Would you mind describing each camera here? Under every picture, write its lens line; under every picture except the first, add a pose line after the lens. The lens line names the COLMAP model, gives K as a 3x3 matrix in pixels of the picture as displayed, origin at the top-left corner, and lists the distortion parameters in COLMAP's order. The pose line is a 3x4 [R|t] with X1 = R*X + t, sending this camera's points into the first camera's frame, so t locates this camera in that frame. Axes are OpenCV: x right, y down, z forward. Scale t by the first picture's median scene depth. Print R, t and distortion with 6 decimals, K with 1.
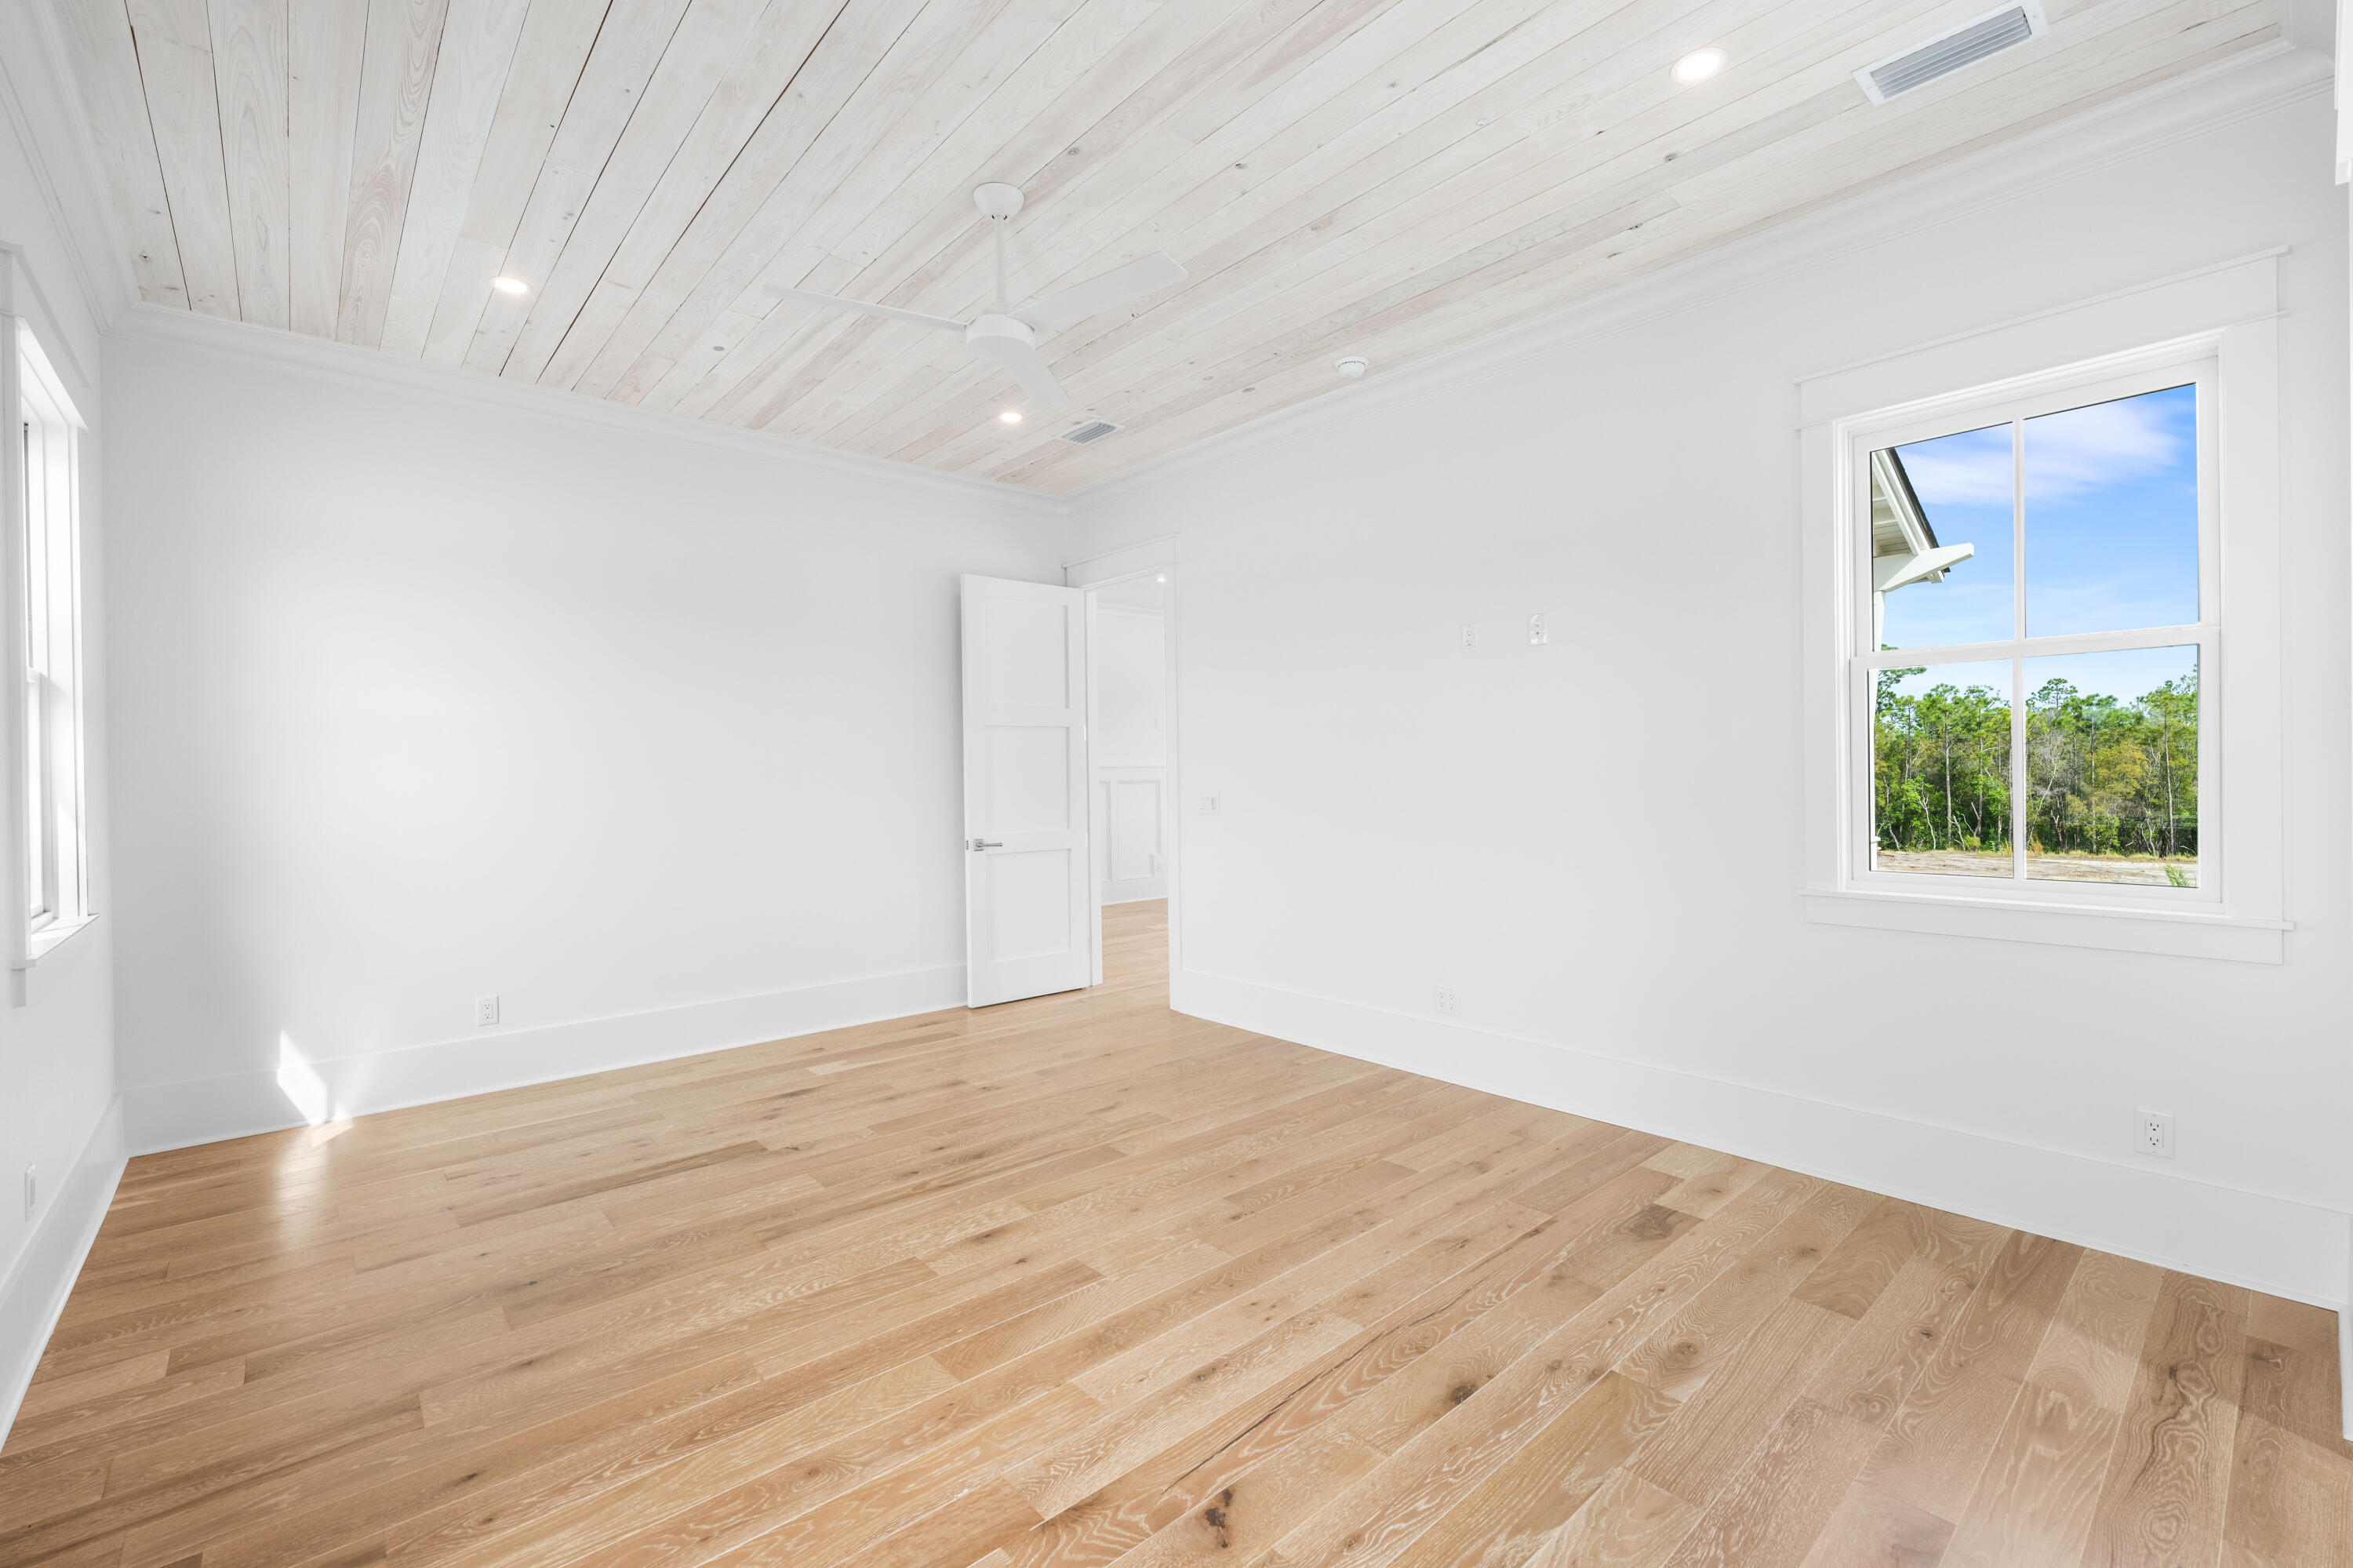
lens RADIAL K [[1013.7, 0, 1173.8], [0, 1013.7, 783.6], [0, 0, 1]] dist [0.001559, -0.000552]
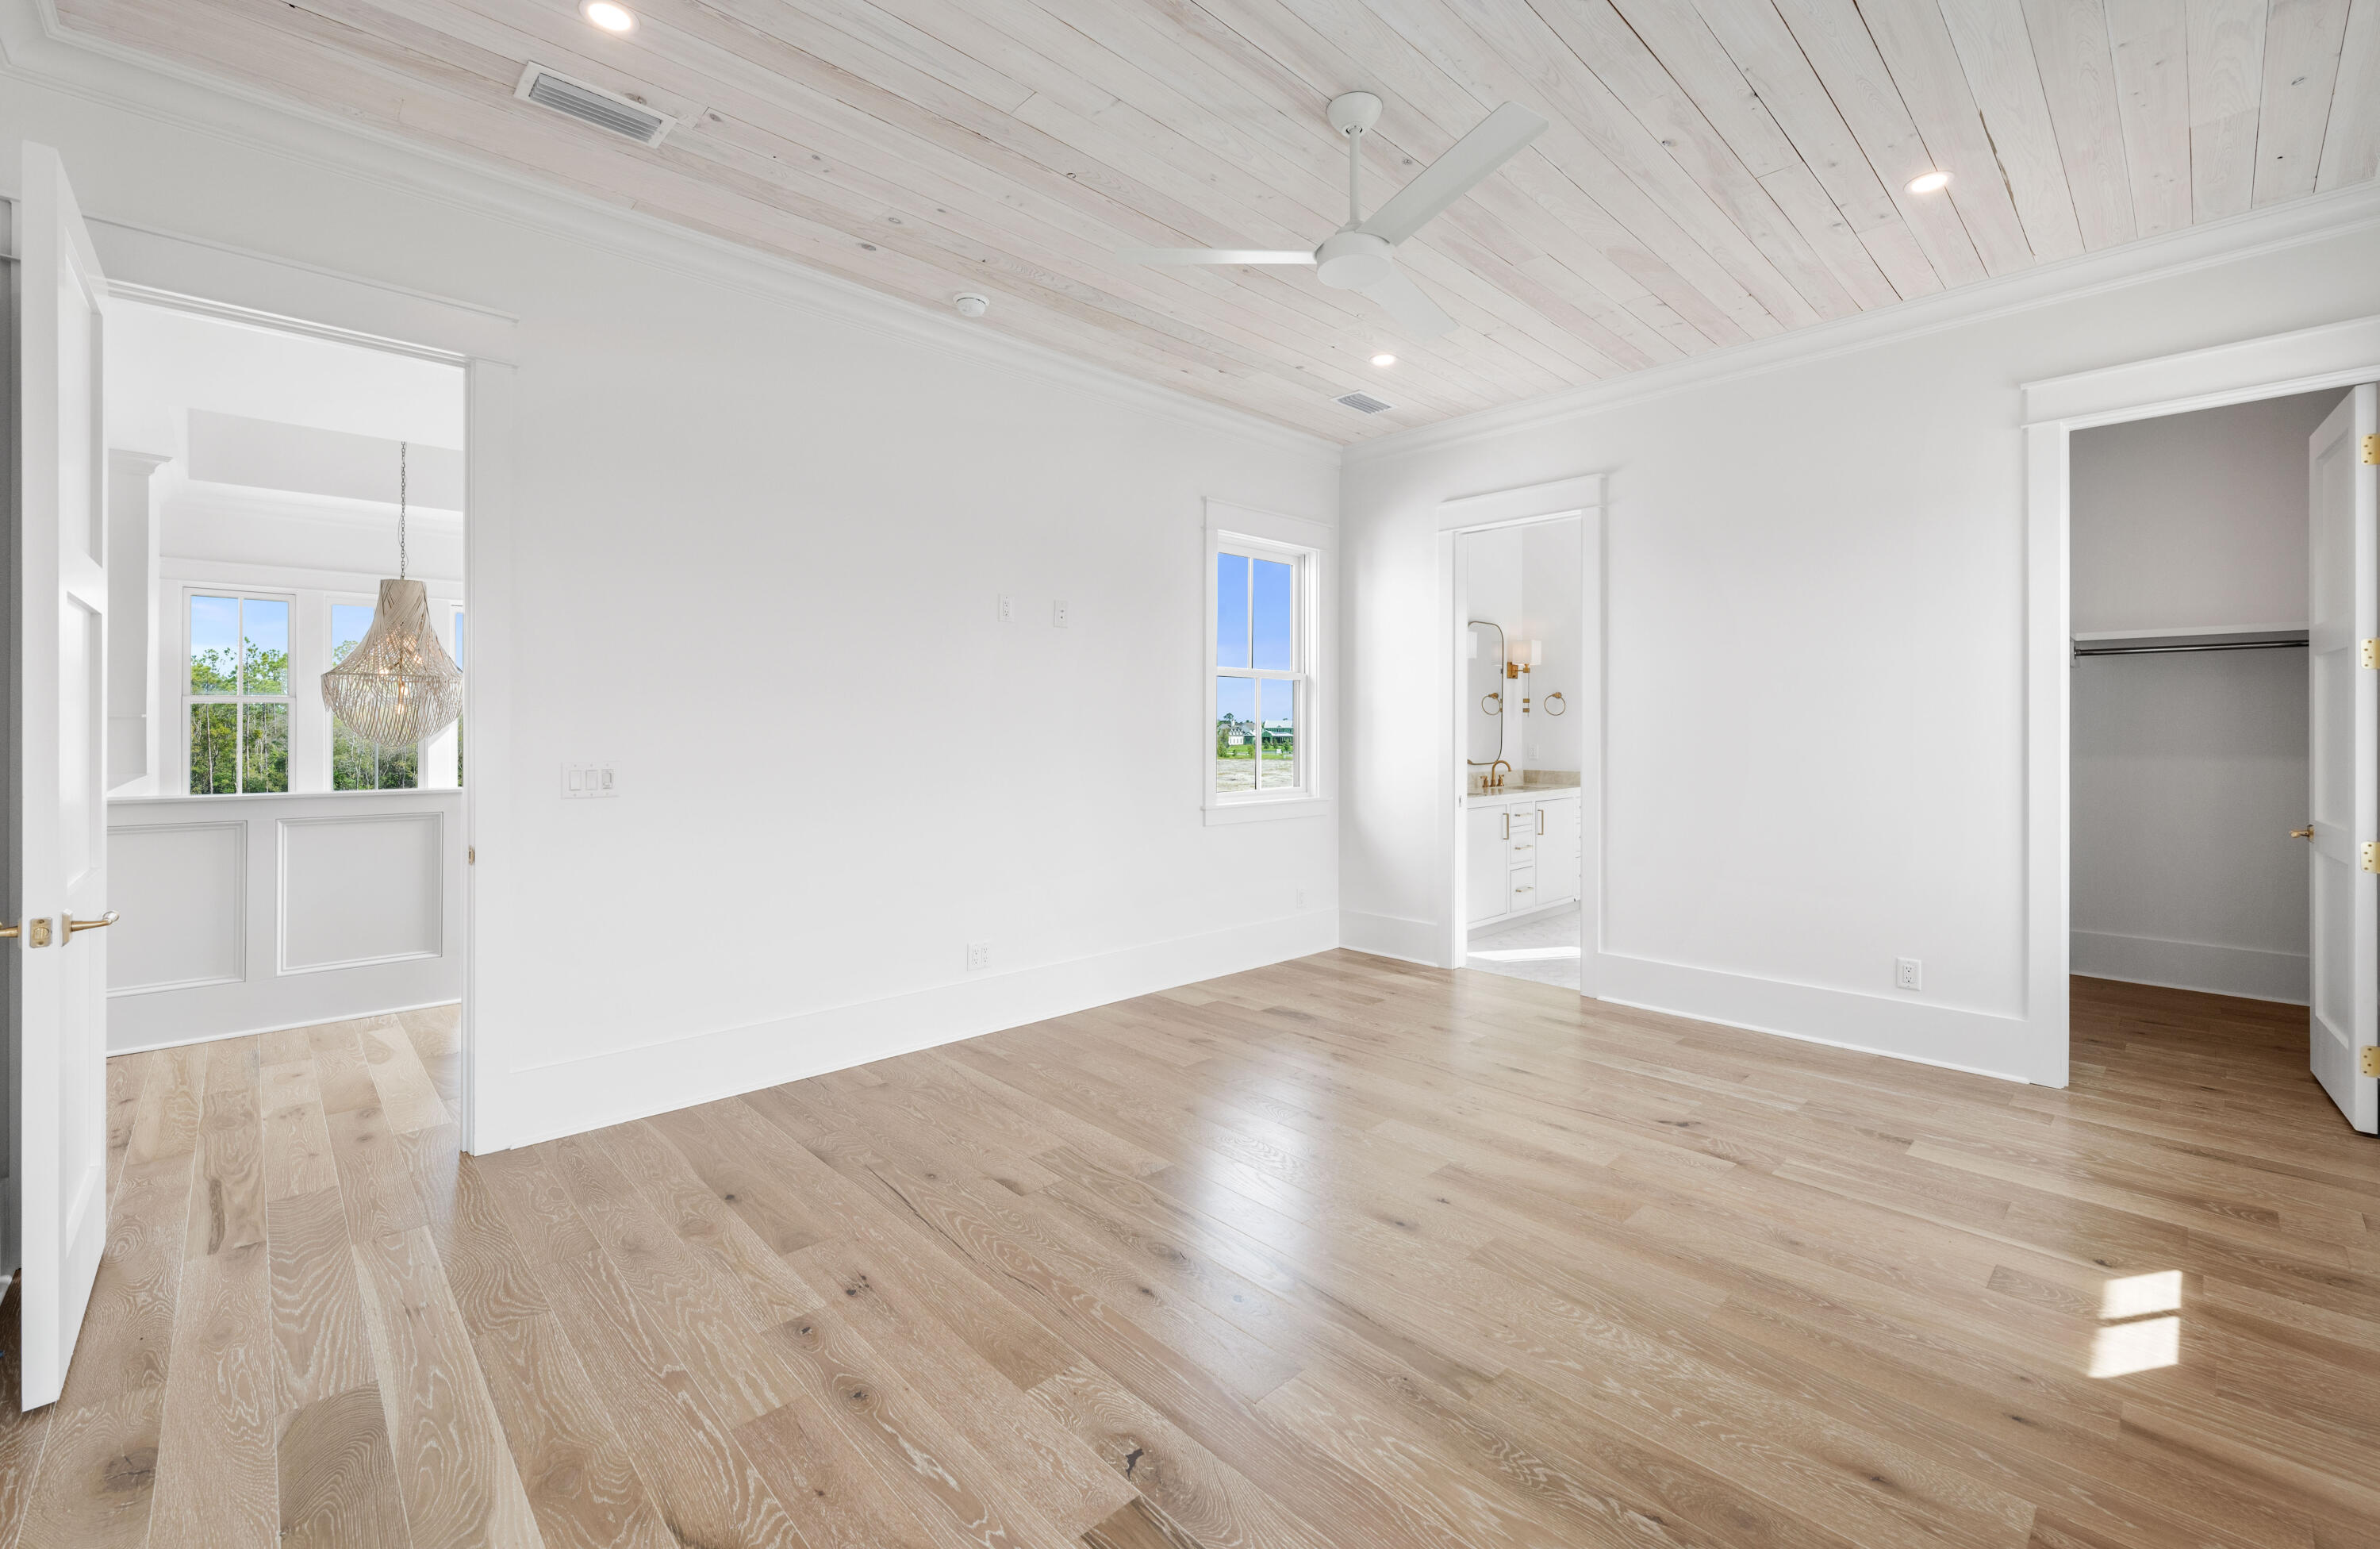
lens RADIAL K [[967.5, 0, 1192.2], [0, 967.5, 738.9], [0, 0, 1]] dist [-0.000897, 0.000440]
pose [[-0.038576, 0.003848, 0.999248, -1.028505], [0.009239, 0.999951, -0.003494, -0.001903], [-0.999213, 0.009097, -0.038610, 1.171350]]
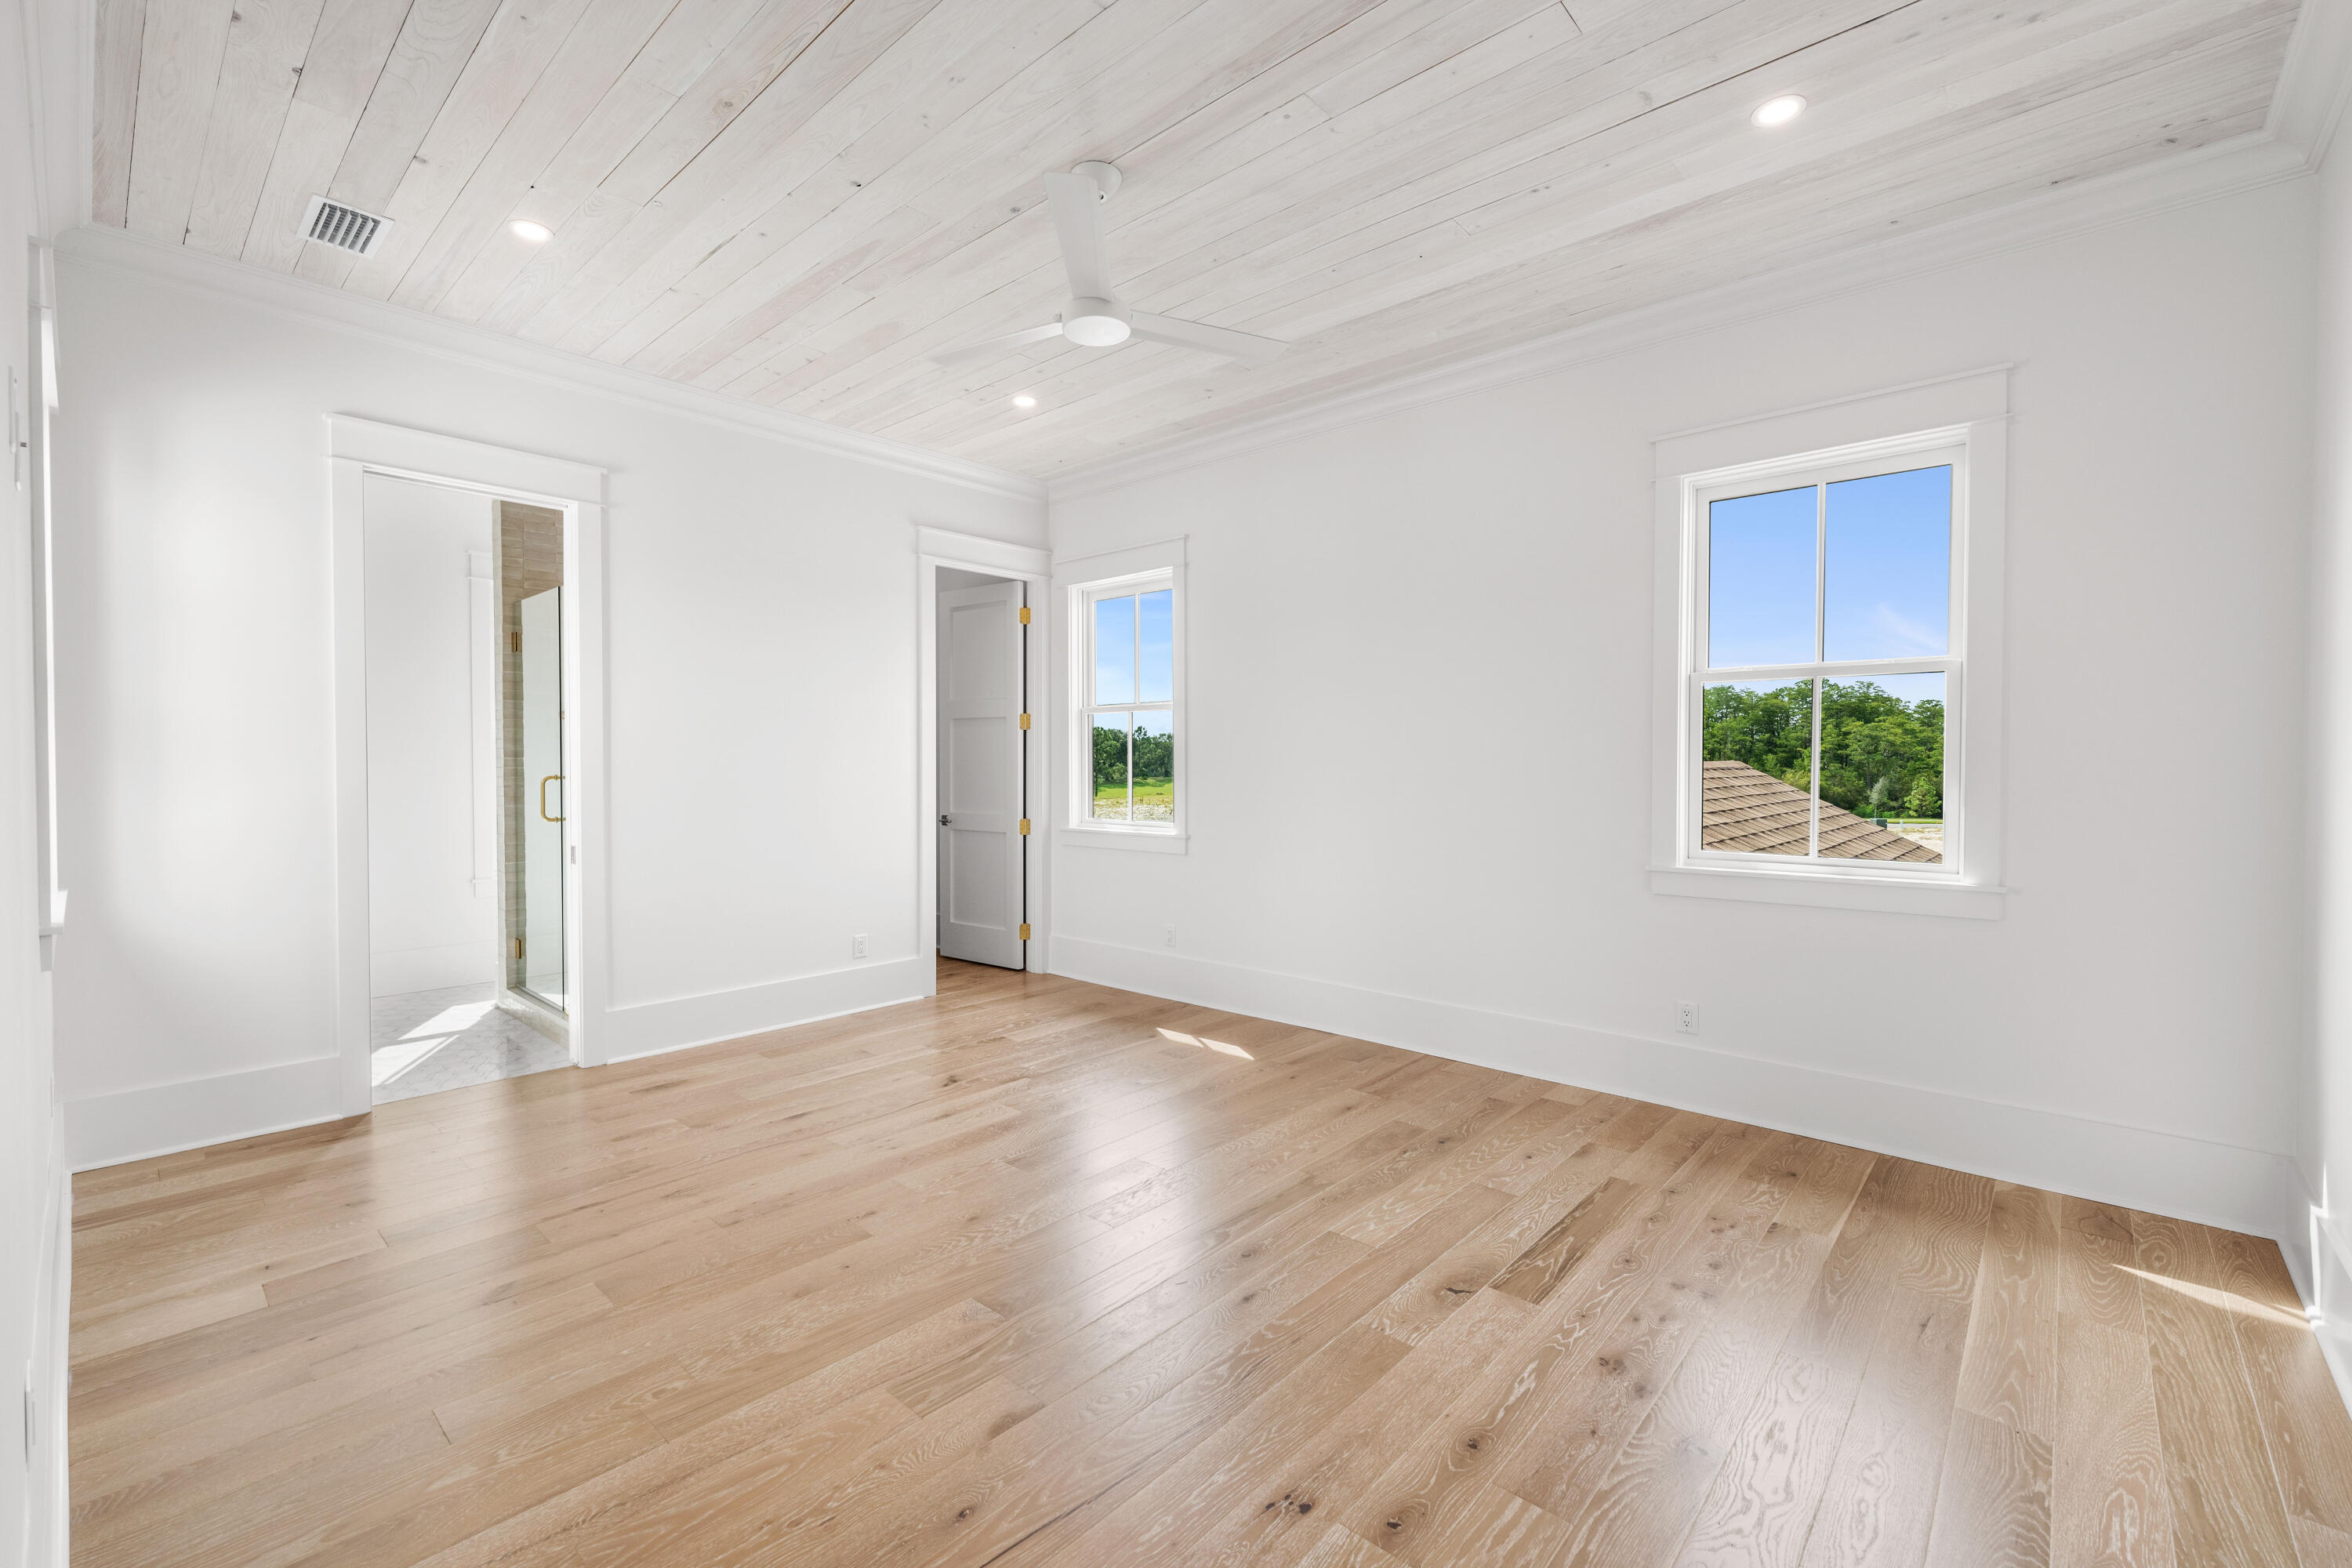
lens RADIAL K [[1013.2, 0, 1166.8], [0, 1013.2, 778.0], [0, 0, 1]] dist [0.001559, -0.000552]
pose [[-0.994541, 0.014216, -0.103377, -0.128681], [0.011625, 0.999604, 0.025622, -0.017007], [0.103701, 0.024280, -0.994312, 1.980377]]
